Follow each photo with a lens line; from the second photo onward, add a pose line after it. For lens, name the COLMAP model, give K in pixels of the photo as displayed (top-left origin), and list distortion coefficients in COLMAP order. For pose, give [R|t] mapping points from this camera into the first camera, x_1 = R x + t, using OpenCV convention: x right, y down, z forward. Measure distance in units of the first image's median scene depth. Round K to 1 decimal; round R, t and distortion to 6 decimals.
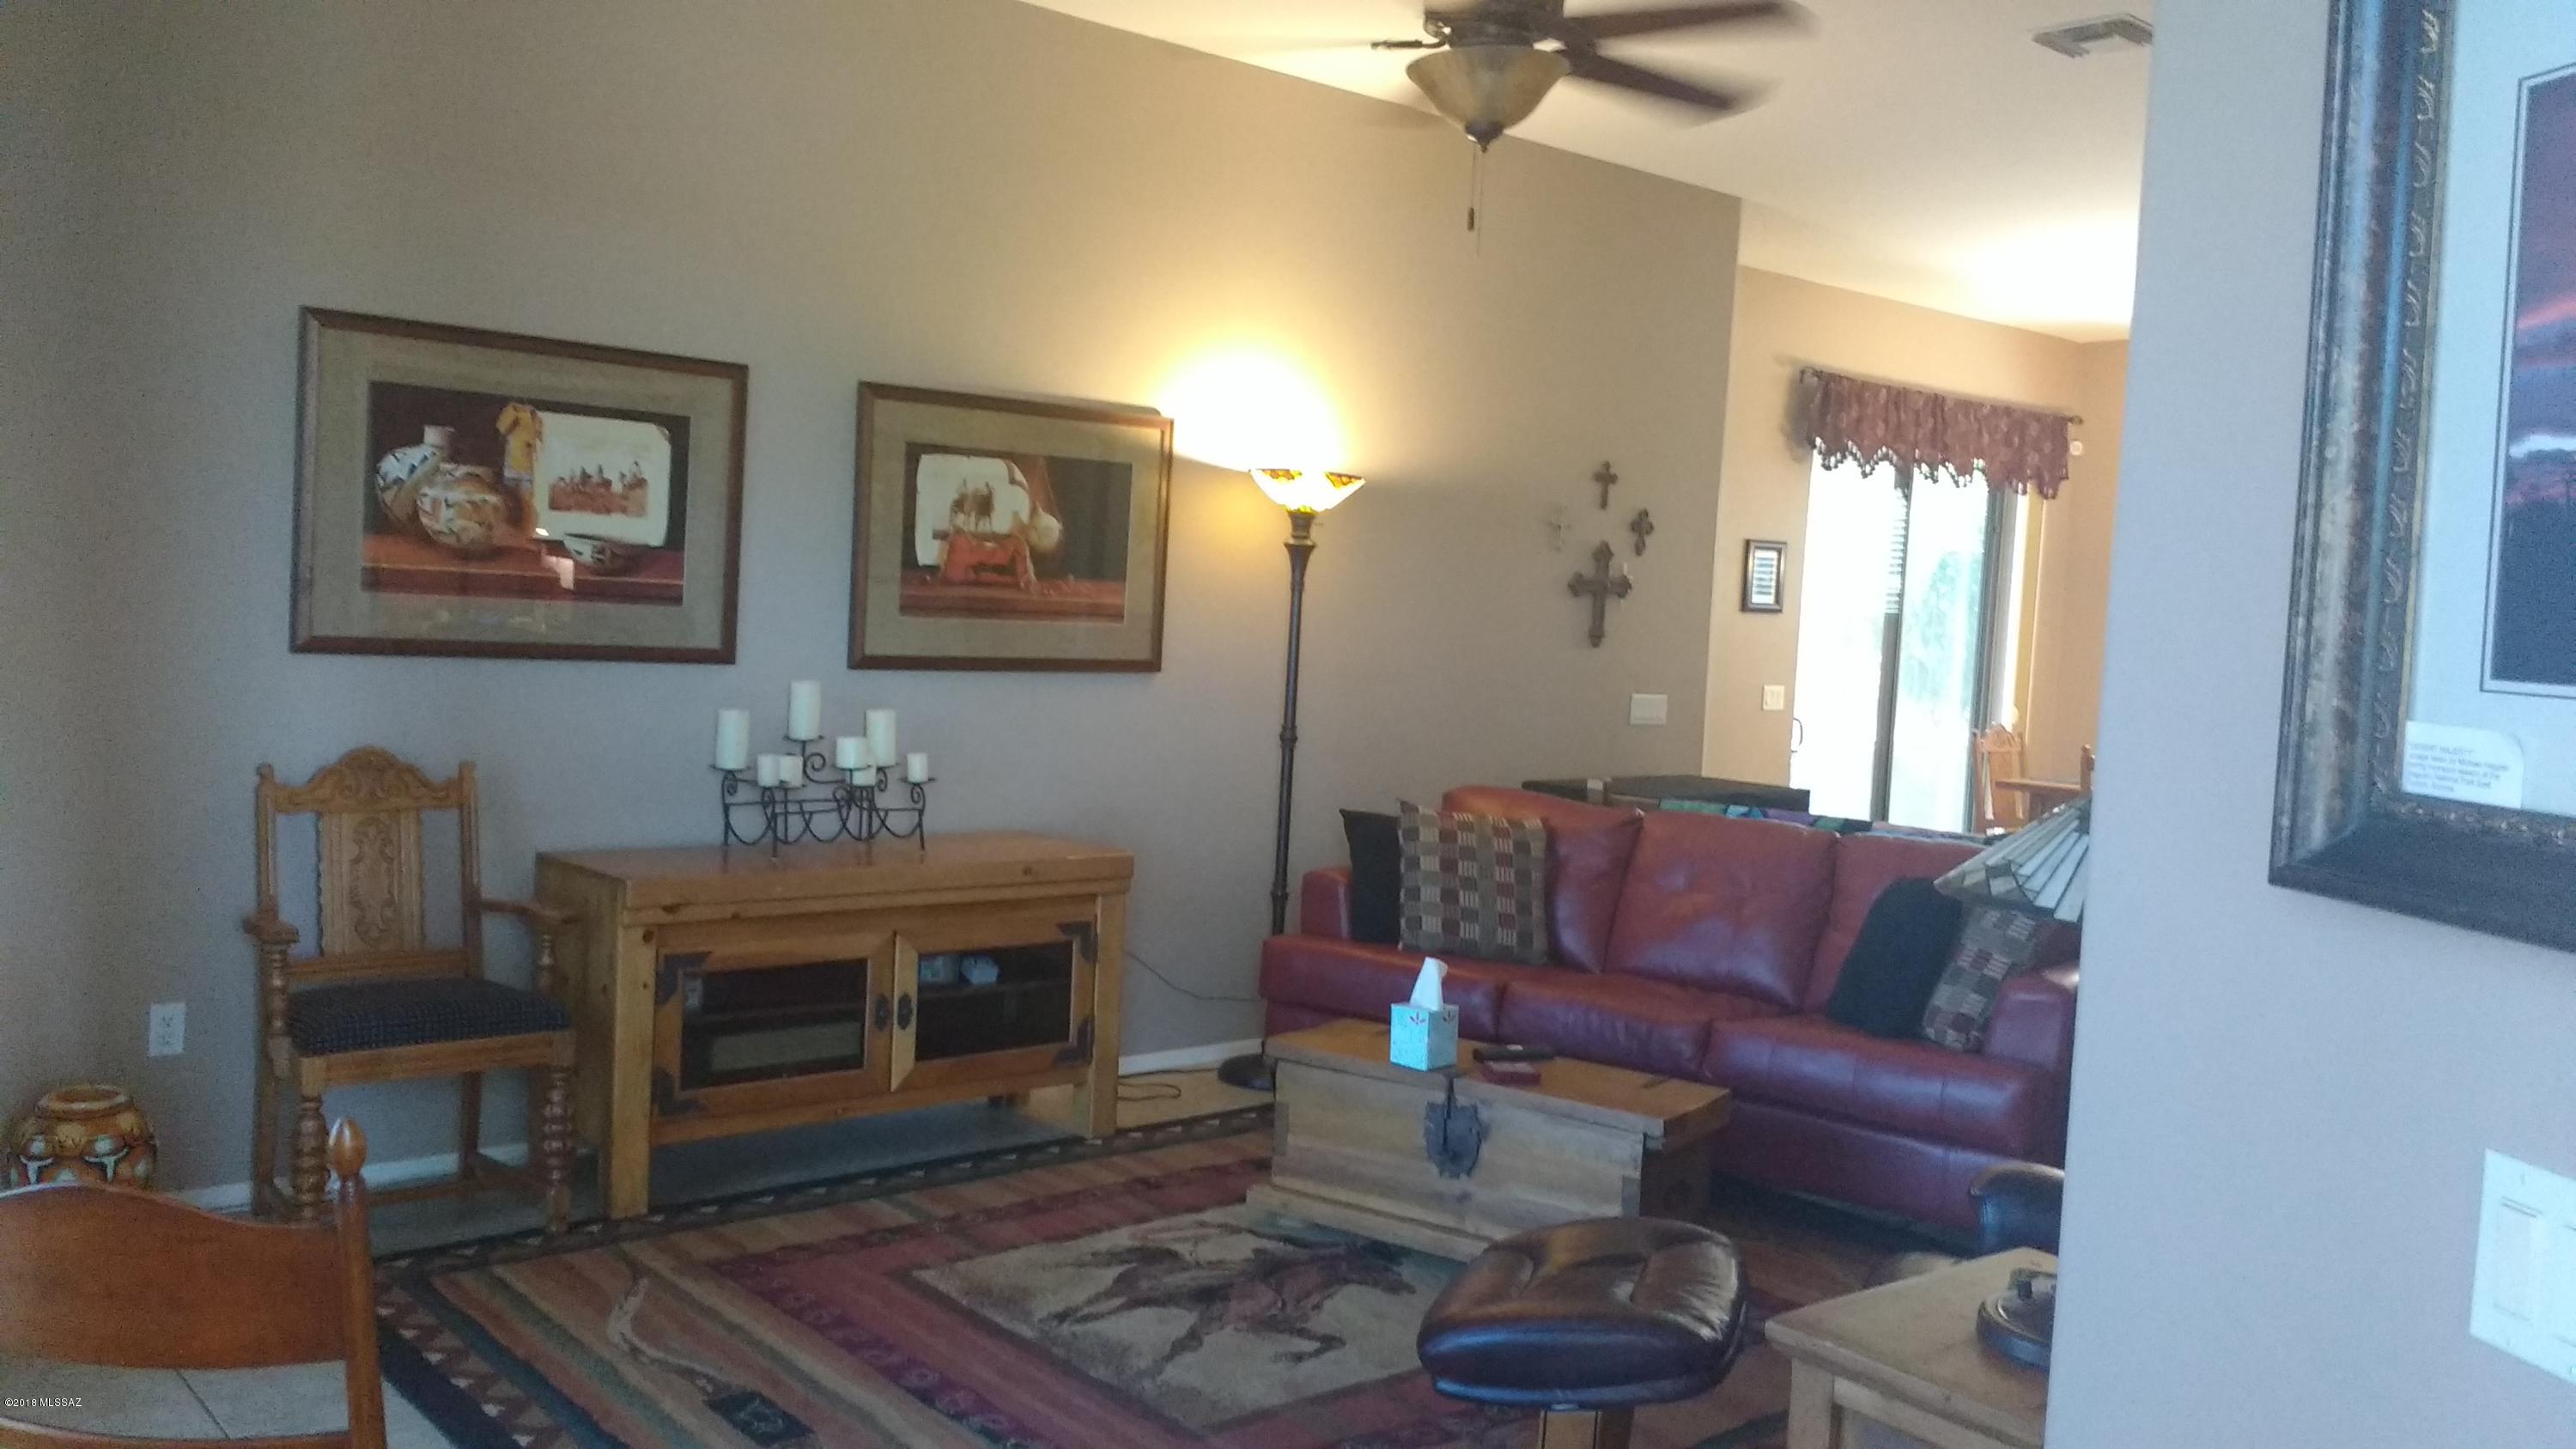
lens RADIAL K [[2009.7, 0, 1279.7], [0, 2009.7, 726.2], [0, 0, 1]] dist [0.127424, -0.196703]
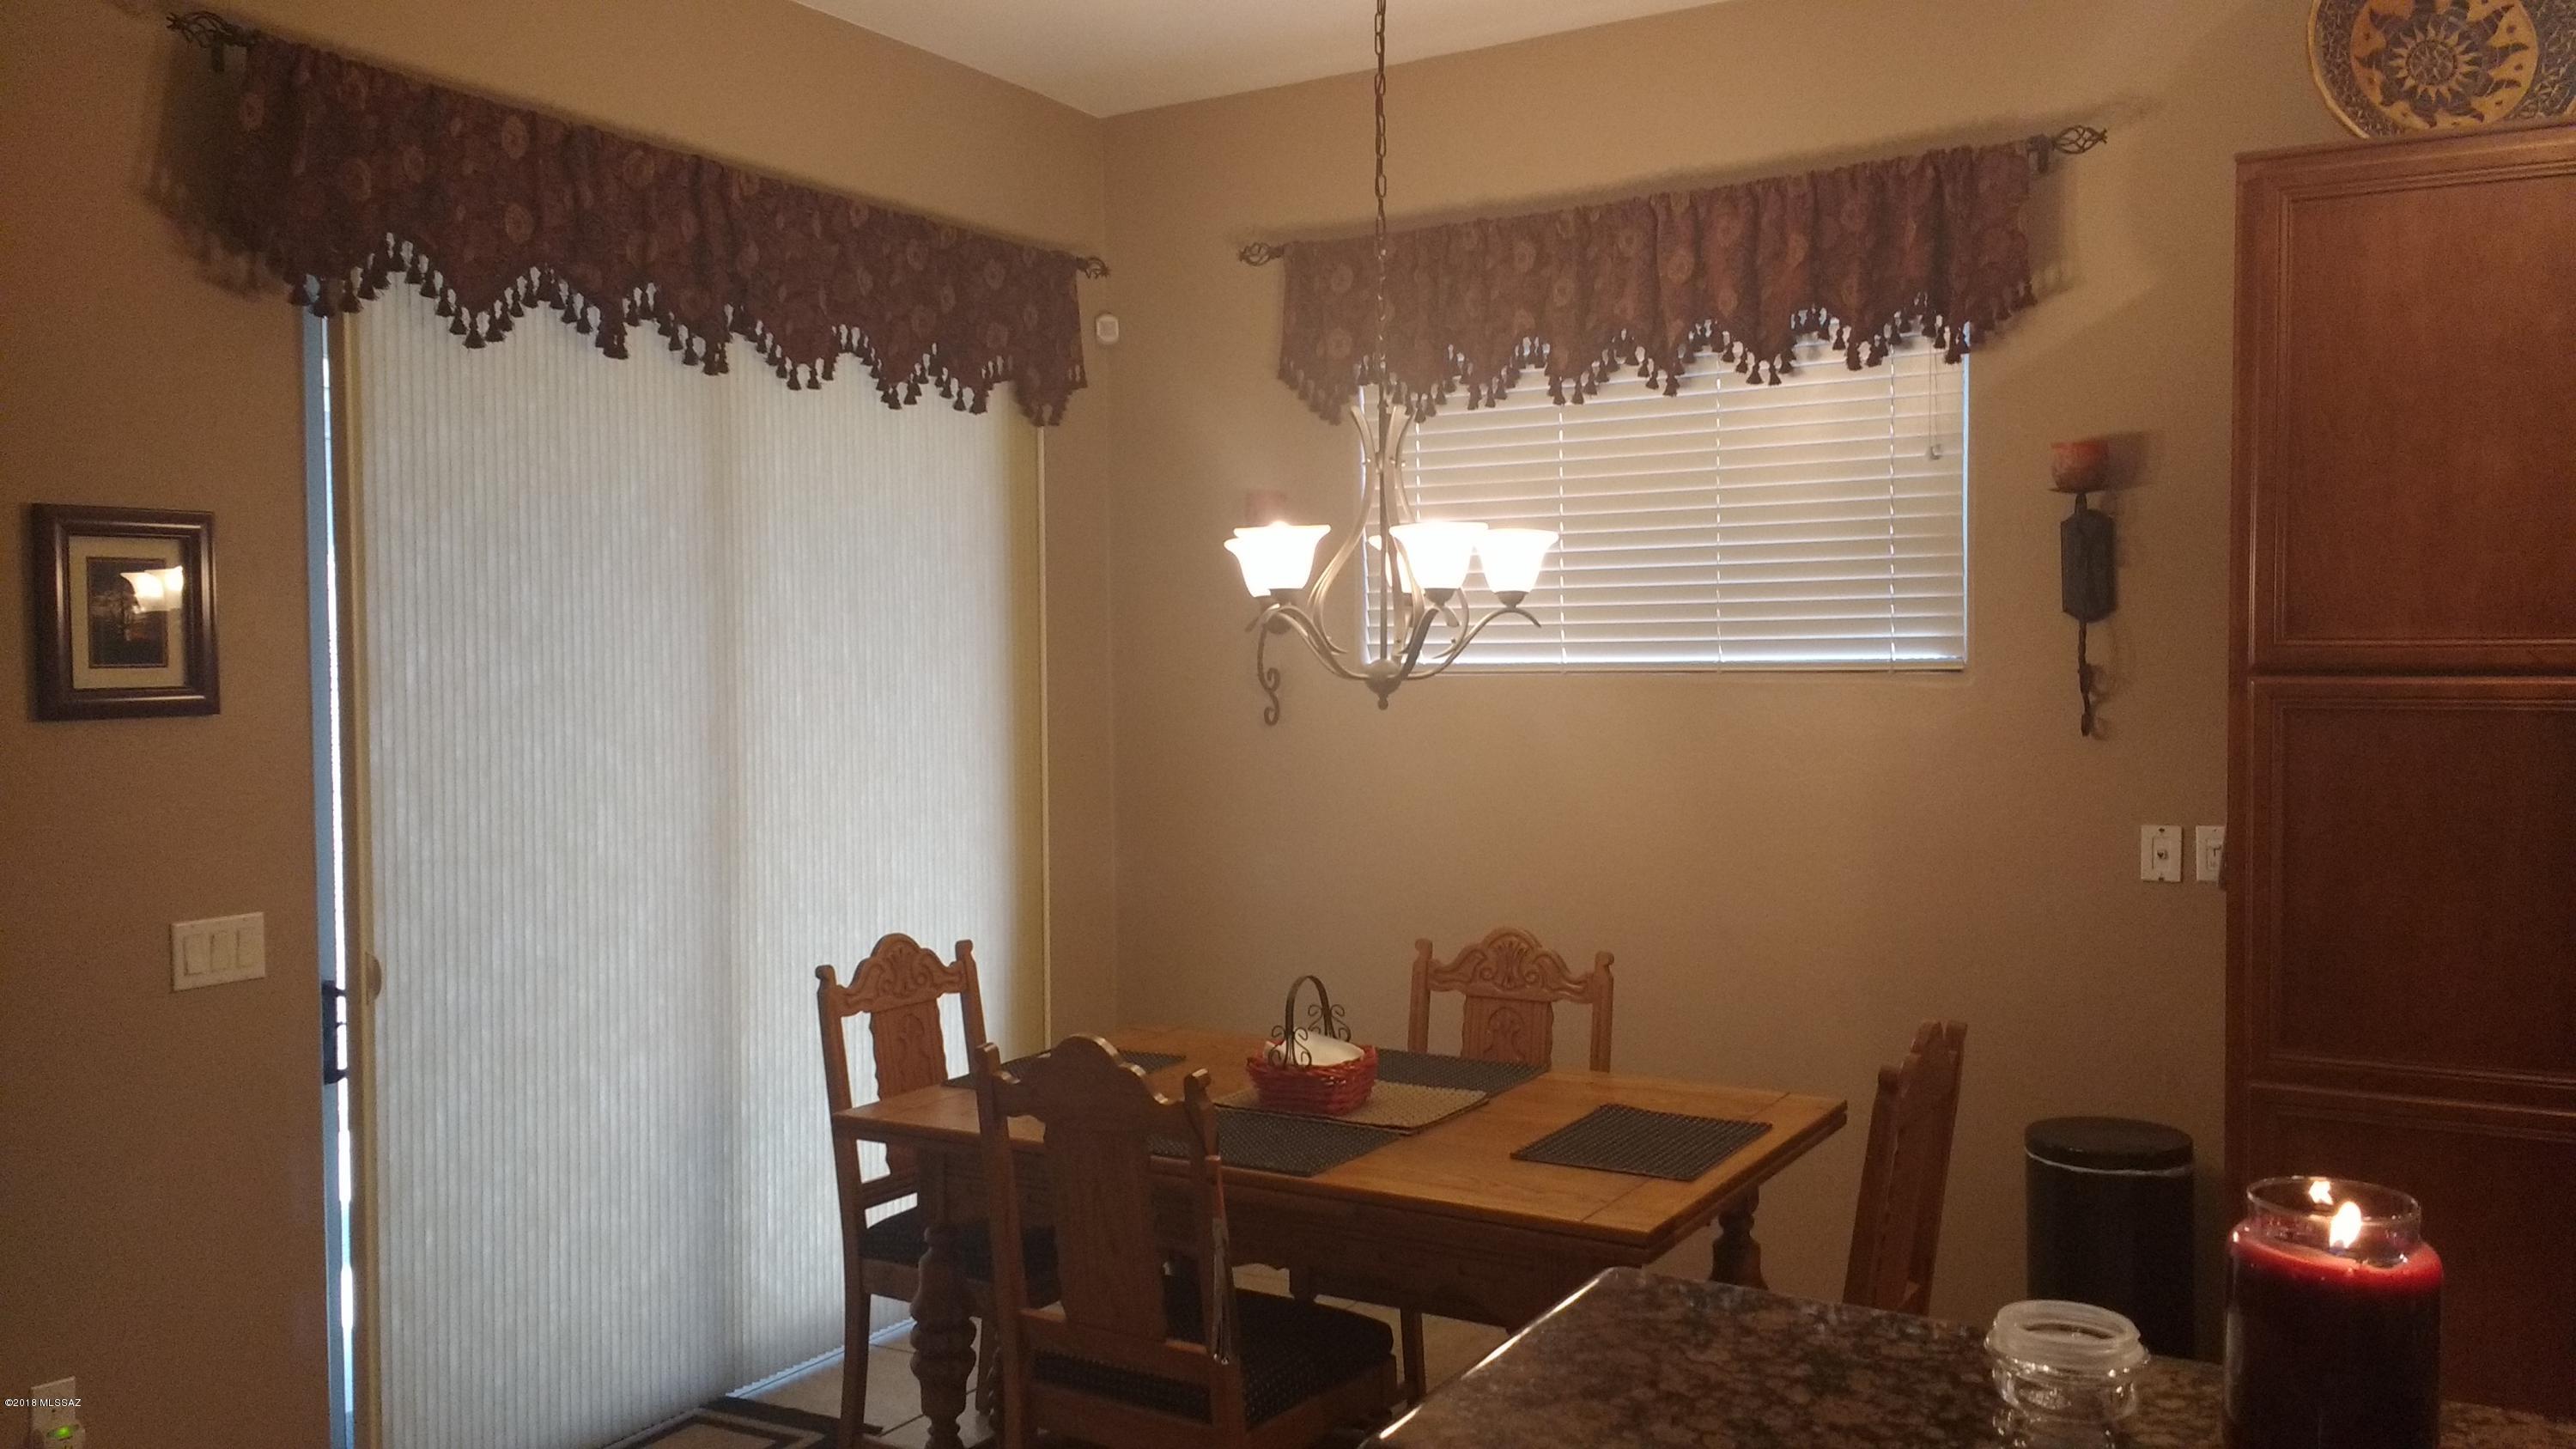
lens RADIAL K [[1984.2, 0, 1288.0], [0, 1984.2, 724.5], [0, 0, 1]] dist [0.116872, -0.168185]
pose [[0.948508, -0.064453, 0.310127, 0.306107], [0.067935, 0.997690, -0.000428, -0.039731], [-0.309383, 0.021474, 0.950695, 0.583349]]
